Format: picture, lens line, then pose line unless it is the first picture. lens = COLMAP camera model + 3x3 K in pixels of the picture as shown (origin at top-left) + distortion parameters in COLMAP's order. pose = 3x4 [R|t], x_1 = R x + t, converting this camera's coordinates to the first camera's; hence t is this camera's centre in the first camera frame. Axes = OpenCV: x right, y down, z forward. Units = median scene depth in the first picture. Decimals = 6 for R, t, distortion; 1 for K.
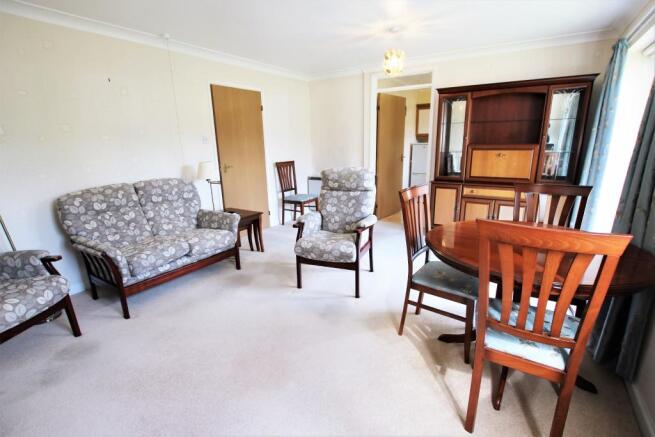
lens RADIAL K [[305.7, 0, 331.3], [0, 305.7, 220.6], [0, 0, 1]] dist [-0.014718, 0.000654]
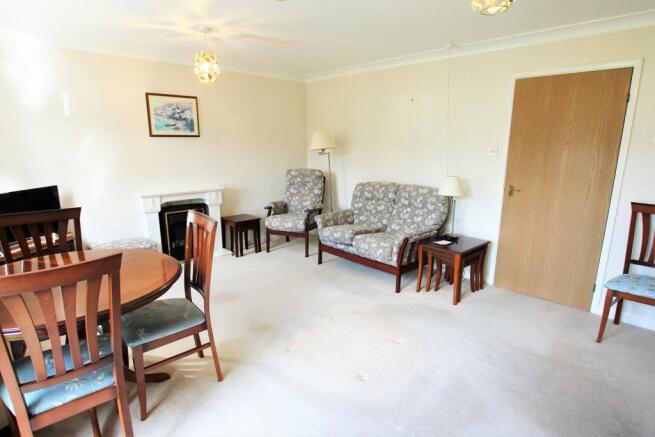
lens RADIAL K [[376.5, 0, 330.3], [0, 376.5, 218.4], [0, 0, 1]] dist [0.004508, 0.000272]
pose [[-0.225537, 0.210511, -0.951219, 0.798562], [-0.256751, 0.929016, 0.266473, -0.307620], [0.939794, 0.304326, -0.155478, 0.969411]]
